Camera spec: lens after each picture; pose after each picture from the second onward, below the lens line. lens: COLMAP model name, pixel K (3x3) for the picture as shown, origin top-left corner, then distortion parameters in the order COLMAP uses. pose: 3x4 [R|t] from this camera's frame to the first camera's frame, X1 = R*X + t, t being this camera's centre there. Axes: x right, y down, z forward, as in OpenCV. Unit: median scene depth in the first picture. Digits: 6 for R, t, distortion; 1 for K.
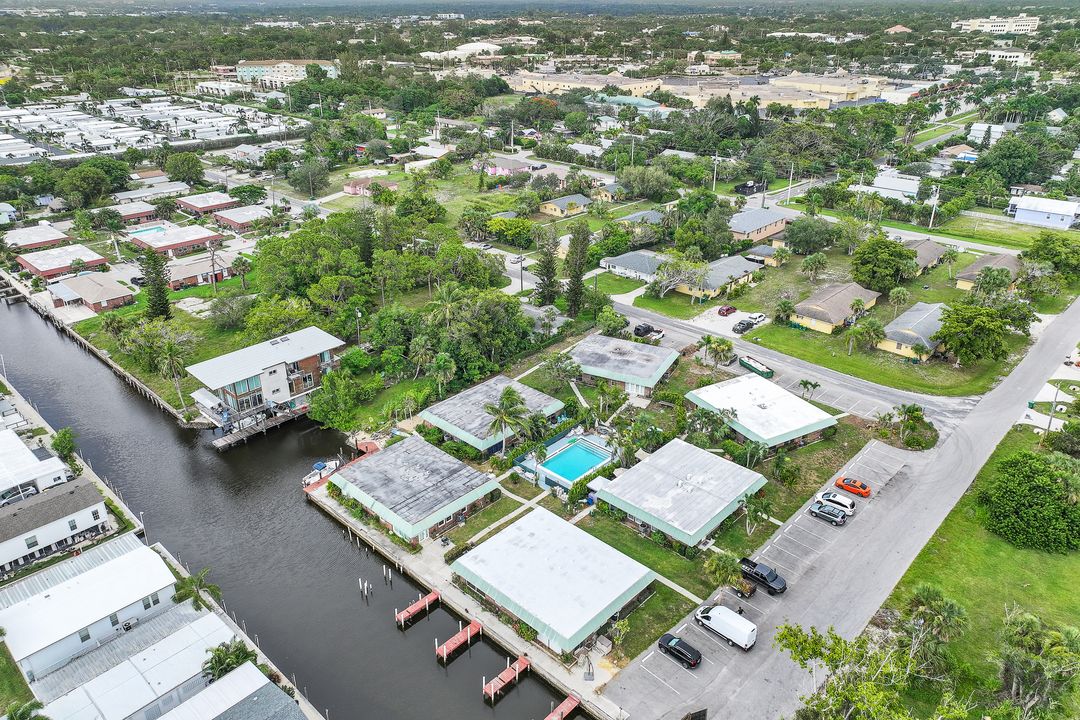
lens RADIAL K [[757.0, 0, 543.1], [0, 757.0, 359.9], [0, 0, 1]] dist [-0.001848, 0.023549]
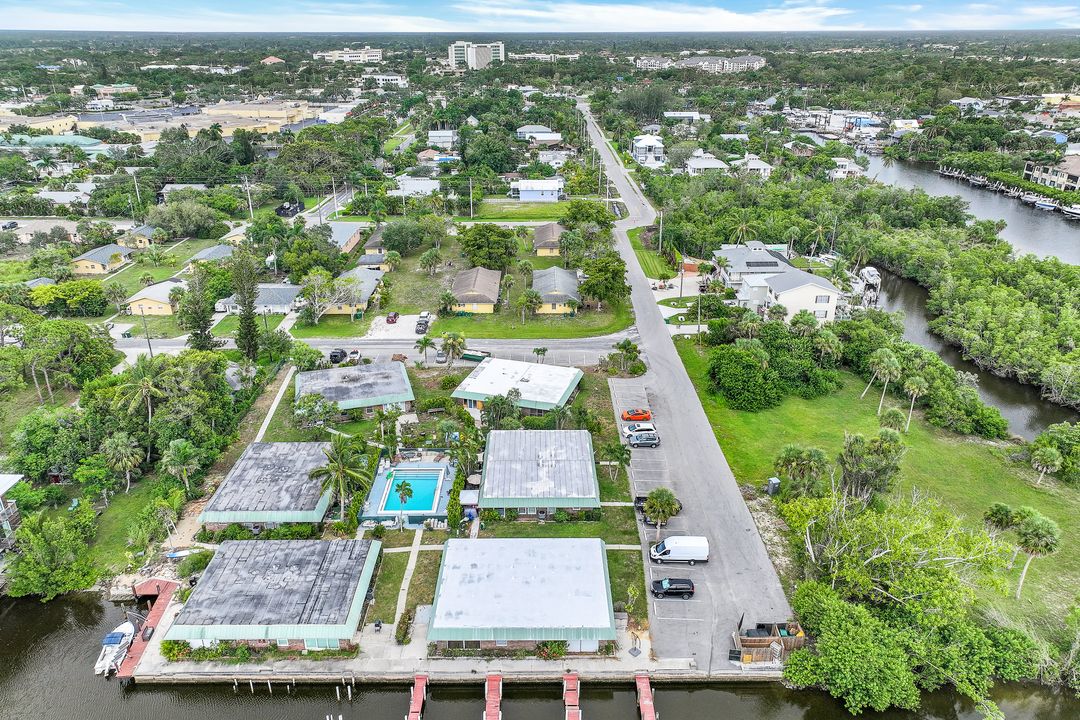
lens RADIAL K [[757.0, 0, 543.1], [0, 757.0, 359.9], [0, 0, 1]] dist [-0.001848, 0.023549]
pose [[0.723289, -0.273035, 0.634275, -0.312621], [0.297920, 0.952015, 0.070082, -0.028206], [-0.622974, 0.138274, 0.769925, 0.149094]]
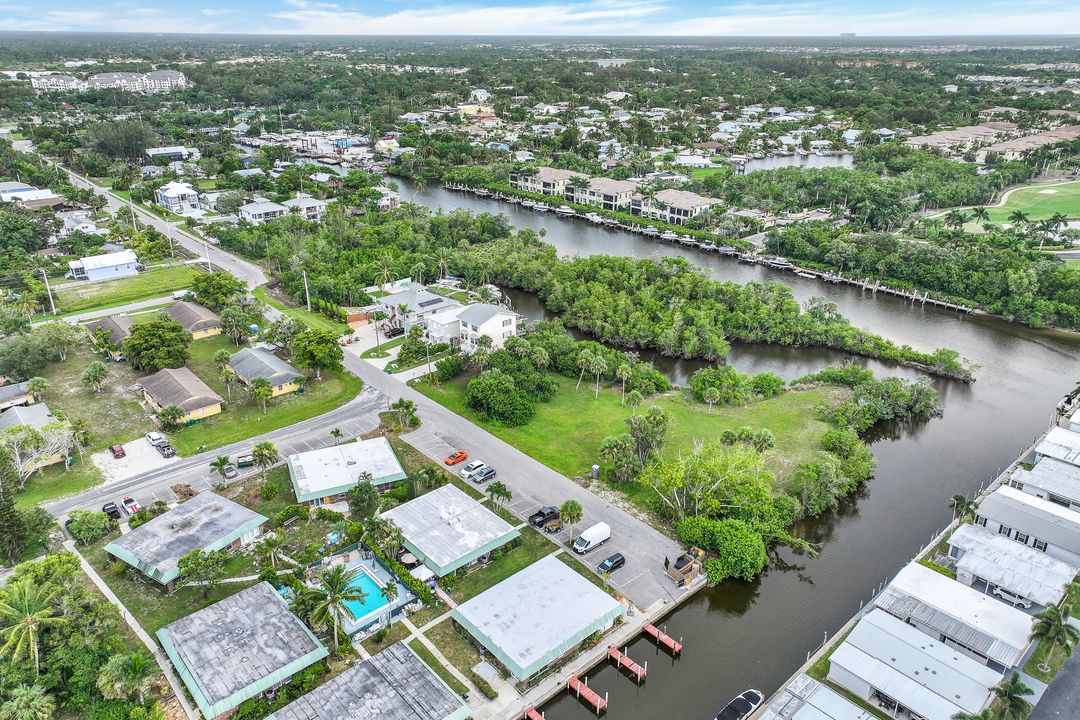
lens RADIAL K [[757.0, 0, 543.1], [0, 757.0, 359.9], [0, 0, 1]] dist [-0.001848, 0.023549]
pose [[0.080503, -0.392267, 0.916322, -0.591021], [0.427515, 0.844042, 0.323765, -0.278153], [-0.900417, 0.365677, 0.235648, 0.369806]]
